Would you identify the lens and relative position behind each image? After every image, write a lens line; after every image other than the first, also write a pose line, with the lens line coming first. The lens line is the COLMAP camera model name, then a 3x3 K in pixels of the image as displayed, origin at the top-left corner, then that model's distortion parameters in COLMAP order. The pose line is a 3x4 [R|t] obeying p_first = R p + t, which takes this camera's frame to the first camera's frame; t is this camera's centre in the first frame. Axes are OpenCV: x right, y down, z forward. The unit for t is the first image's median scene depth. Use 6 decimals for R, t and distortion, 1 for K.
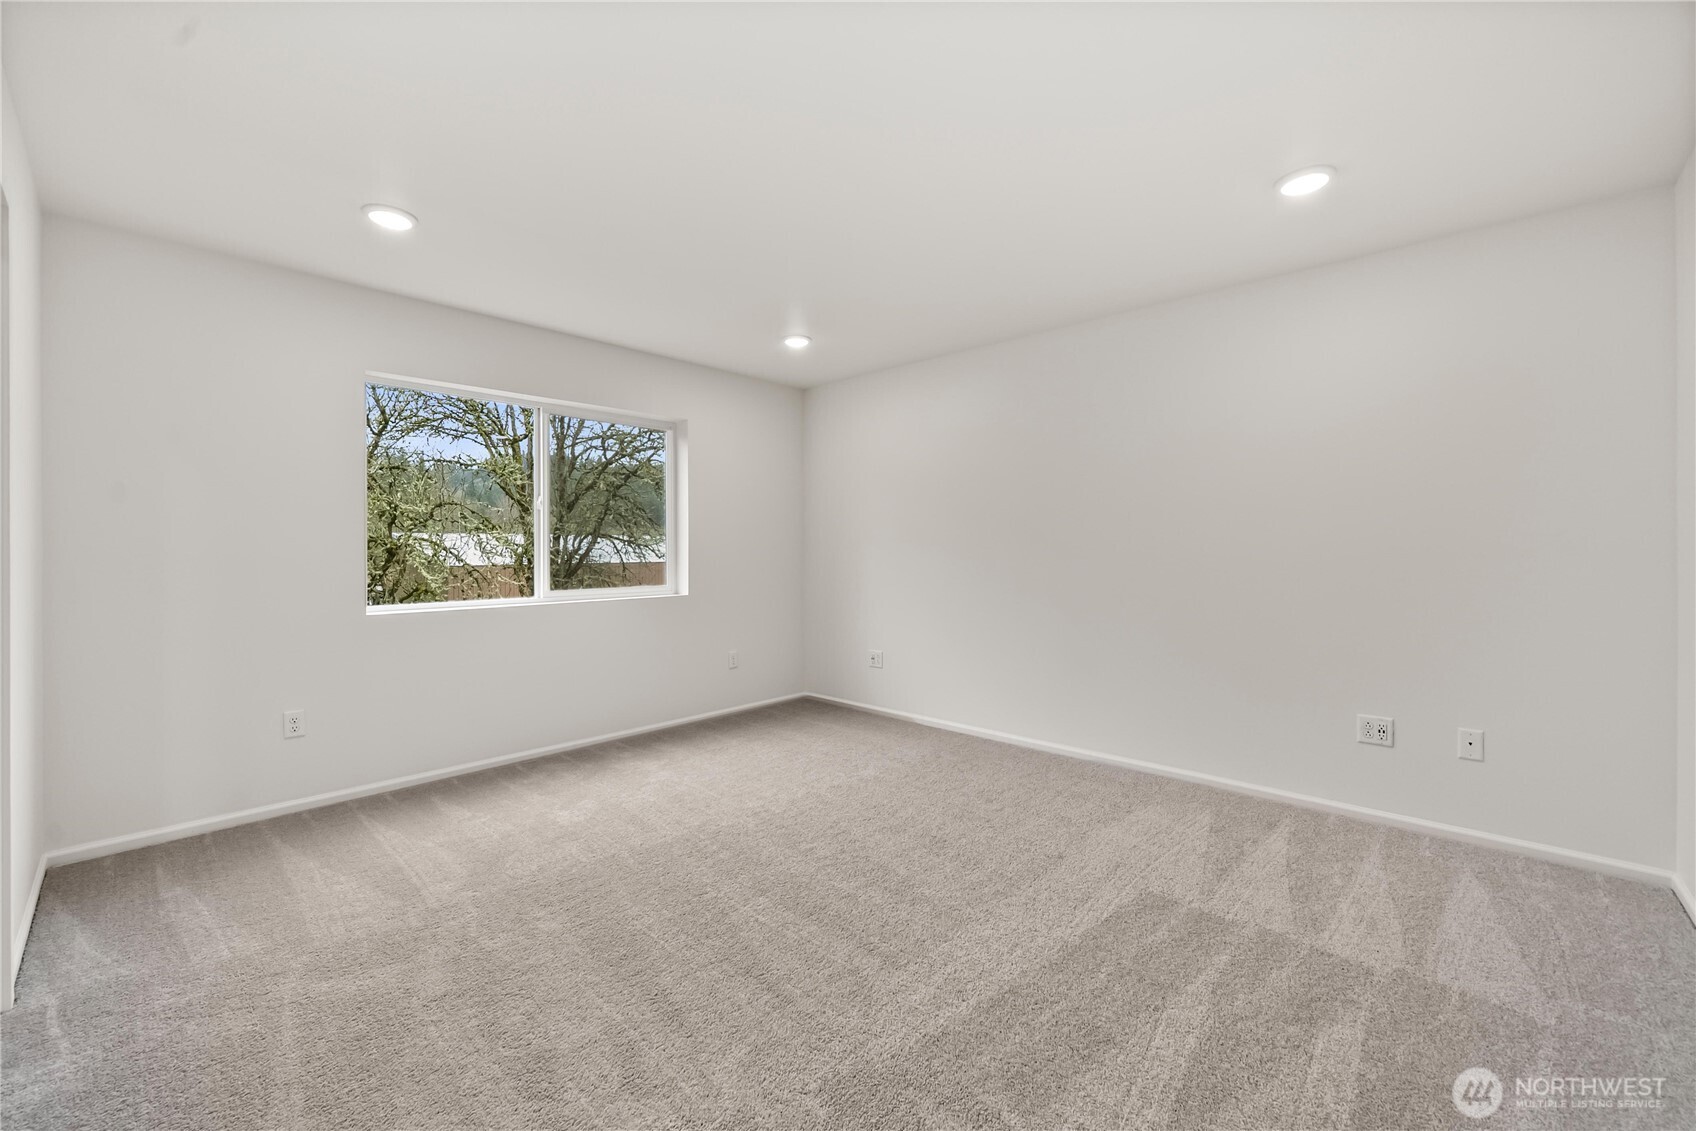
lens RADIAL K [[681.8, 0, 847.7], [0, 681.8, 555.9], [0, 0, 1]] dist [0.002936, -0.000331]
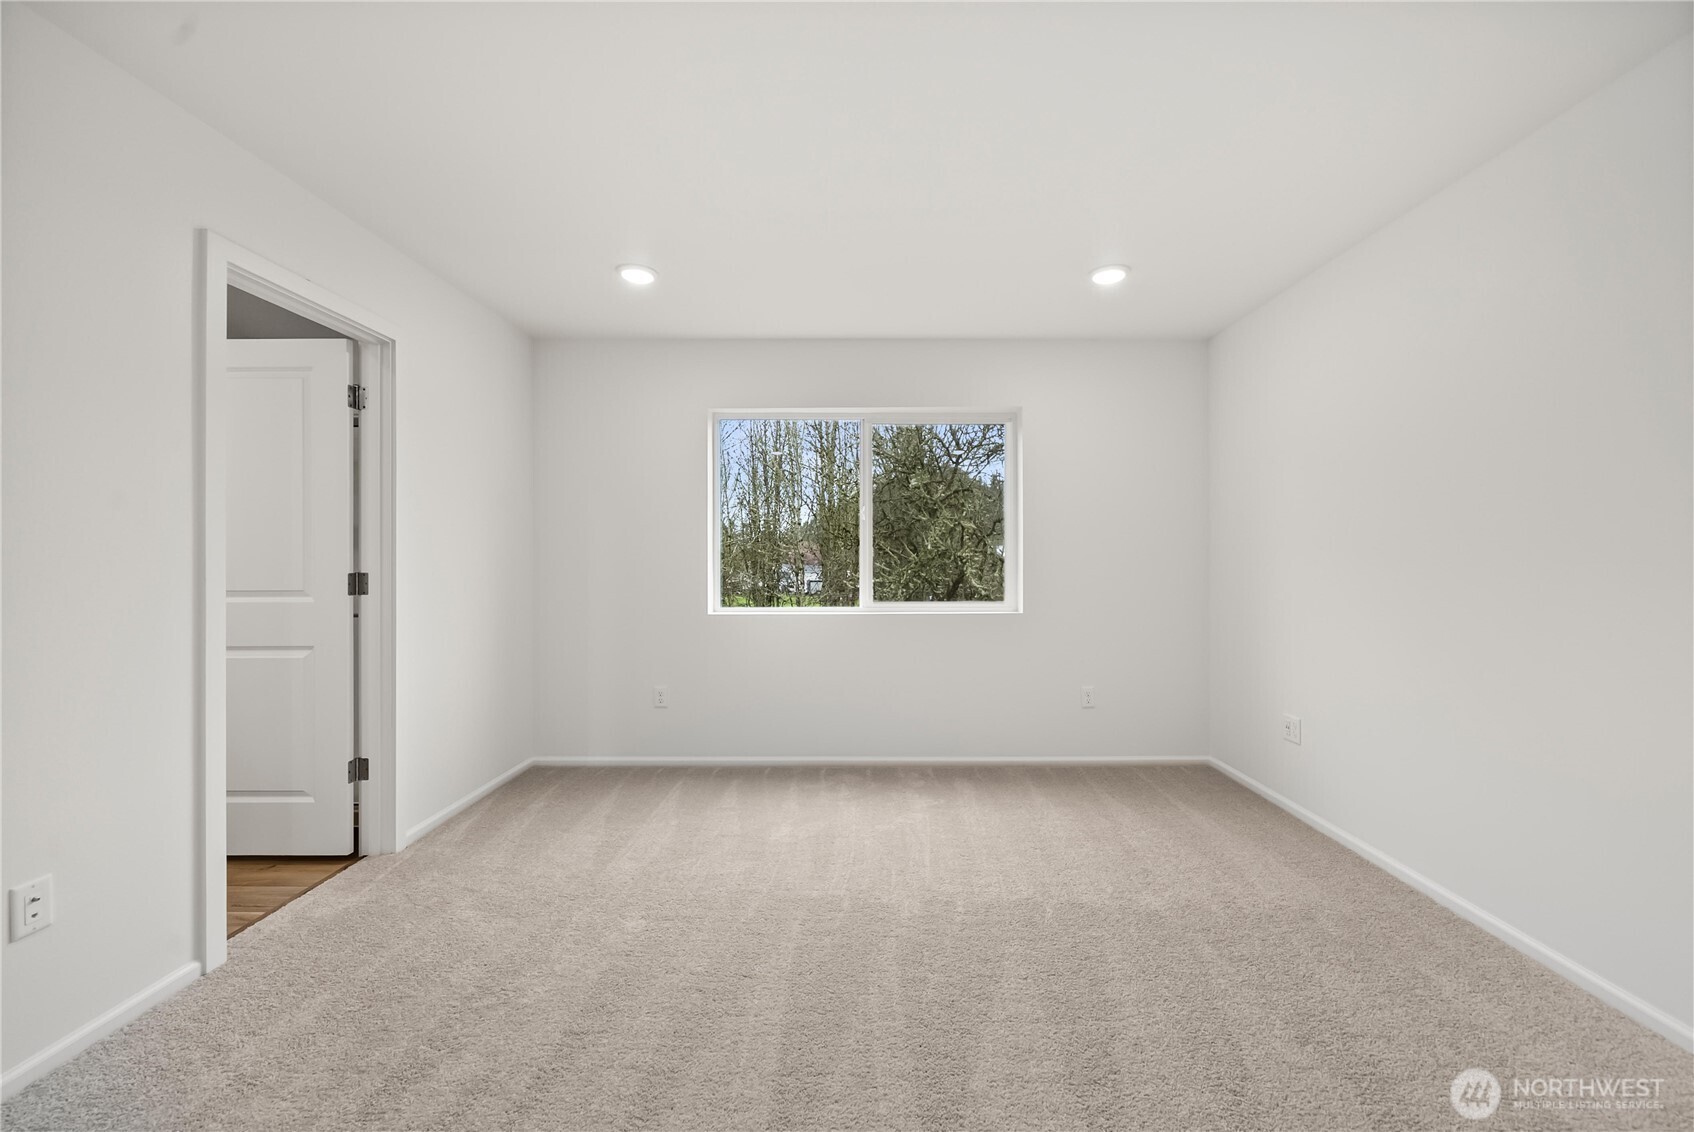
lens RADIAL K [[681.0, 0, 850.2], [0, 681.0, 565.5], [0, 0, 1]] dist [0.002936, -0.000331]
pose [[0.685180, 0.007796, -0.728332, 0.311168], [-0.007846, 0.999964, 0.003323, -0.004868], [0.728331, 0.003438, 0.685217, 0.343229]]
